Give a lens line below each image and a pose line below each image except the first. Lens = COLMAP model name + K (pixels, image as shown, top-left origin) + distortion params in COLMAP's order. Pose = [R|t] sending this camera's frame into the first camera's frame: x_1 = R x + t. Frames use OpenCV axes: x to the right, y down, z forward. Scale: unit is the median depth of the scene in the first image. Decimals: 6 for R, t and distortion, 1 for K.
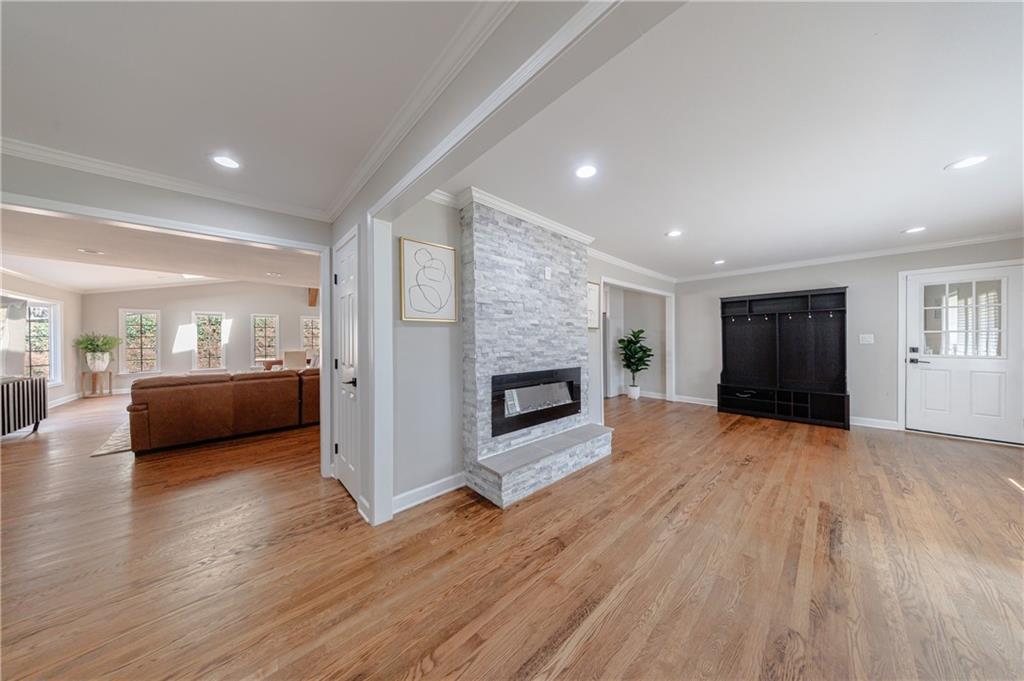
lens RADIAL K [[297.9, 0, 515.5], [0, 297.9, 338.9], [0, 0, 1]] dist [-0.005586, -0.000034]
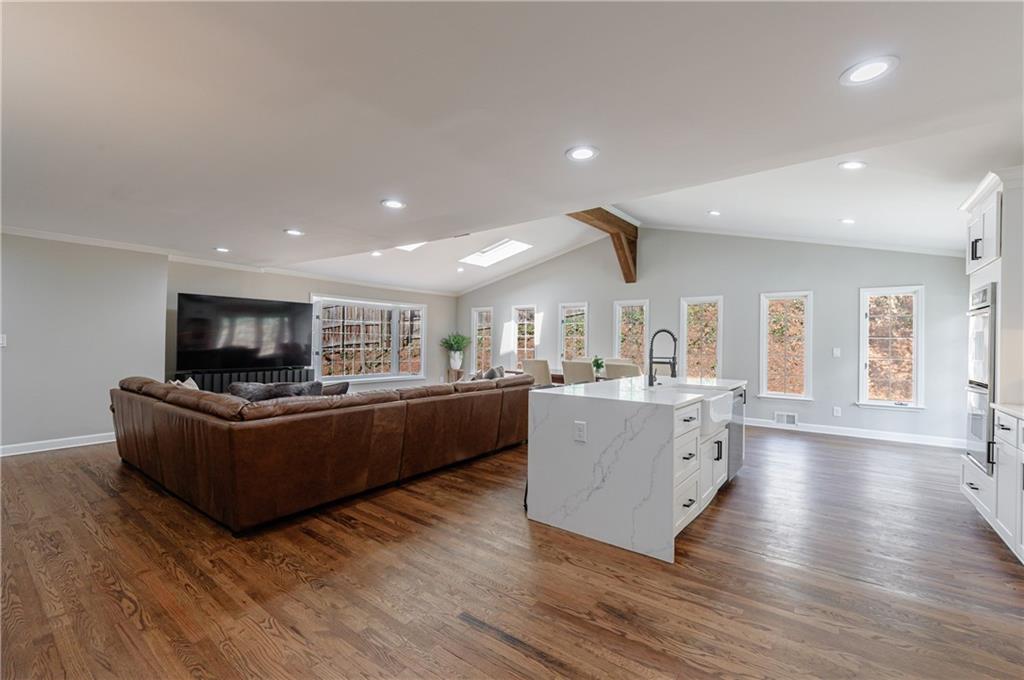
lens RADIAL K [[433.4, 0, 511.5], [0, 433.4, 338.1], [0, 0, 1]] dist [-0.000802, -0.000759]
pose [[0.172837, 0.000210, -0.984950, 0.205116], [-0.015399, 0.999878, -0.002489, 0.000700], [0.984830, 0.015597, 0.172820, 1.597628]]
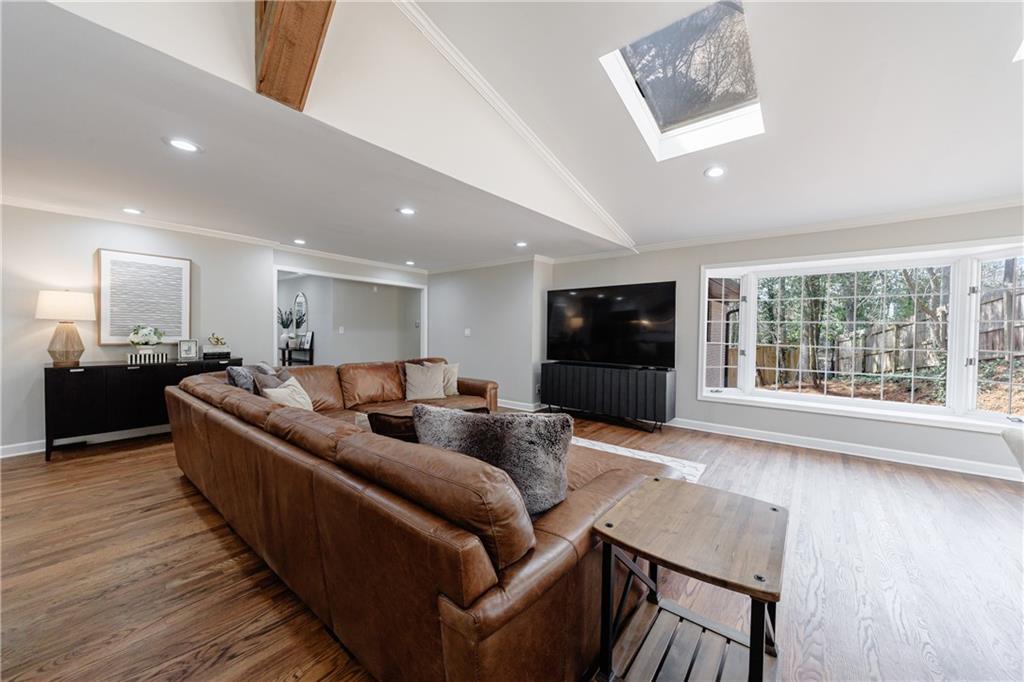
lens RADIAL K [[373.6, 0, 508.8], [0, 373.6, 338.7], [0, 0, 1]] dist [-0.007139, 0.000061]
pose [[-0.992311, -0.002264, -0.123753, -1.134637], [-0.004959, 0.999757, 0.021474, 0.015383], [0.123674, 0.021922, -0.992081, 2.151982]]
